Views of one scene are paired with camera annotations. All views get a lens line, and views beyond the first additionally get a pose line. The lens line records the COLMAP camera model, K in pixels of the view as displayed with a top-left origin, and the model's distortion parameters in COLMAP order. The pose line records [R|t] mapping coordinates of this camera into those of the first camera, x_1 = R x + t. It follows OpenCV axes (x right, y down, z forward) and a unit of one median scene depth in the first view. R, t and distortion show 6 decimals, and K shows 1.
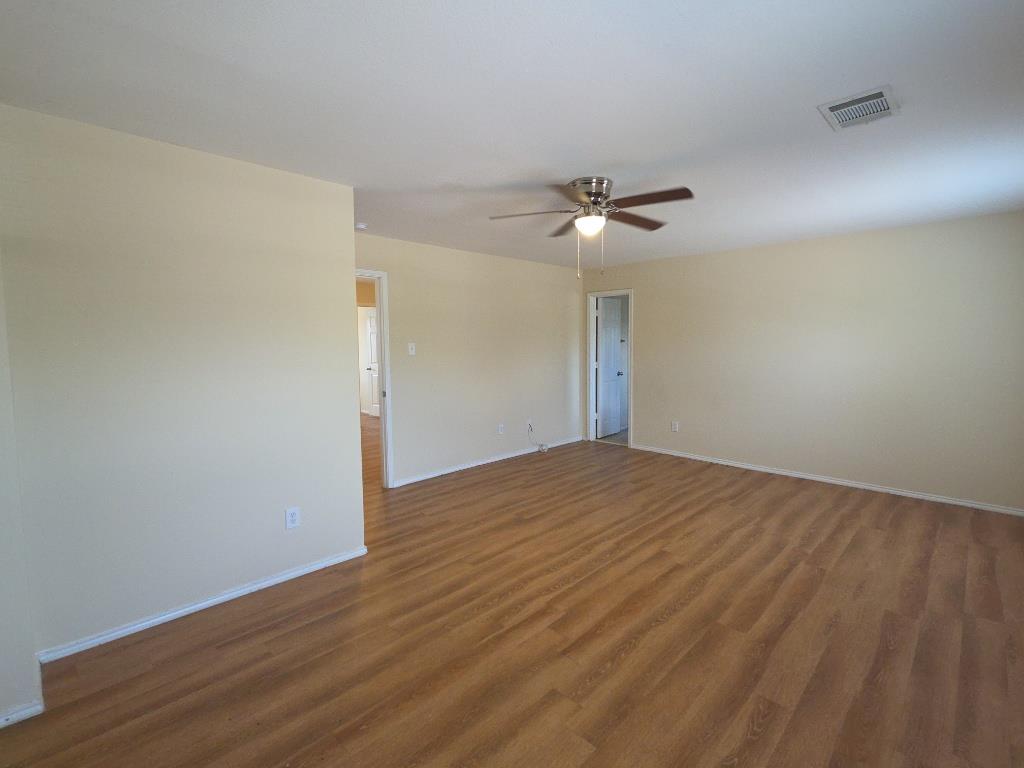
lens RADIAL K [[480.5, 0, 512.0], [0, 480.5, 384.0], [0, 0, 1]] dist [0.001461, 0.000151]
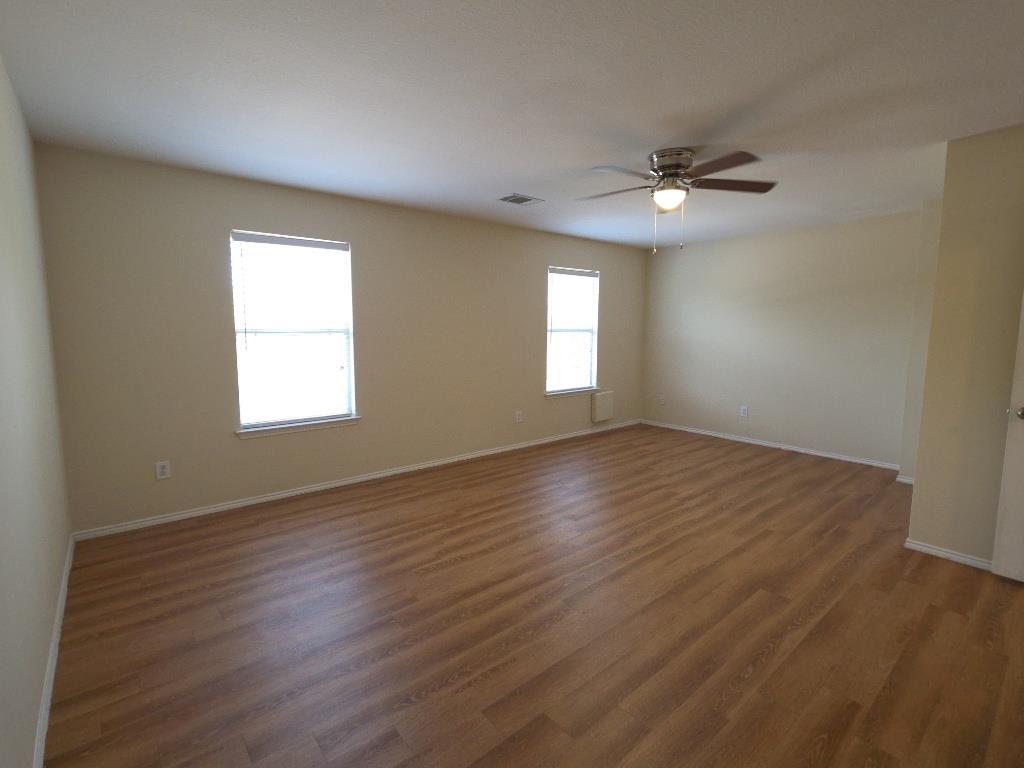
lens RADIAL K [[480.5, 0, 512.0], [0, 480.5, 384.0], [0, 0, 1]] dist [0.001461, 0.000151]
pose [[-0.995340, -0.007238, 0.096155, 0.385461], [0.012852, 0.978324, 0.206683, -0.164530], [-0.095567, 0.206956, -0.973672, 2.029940]]
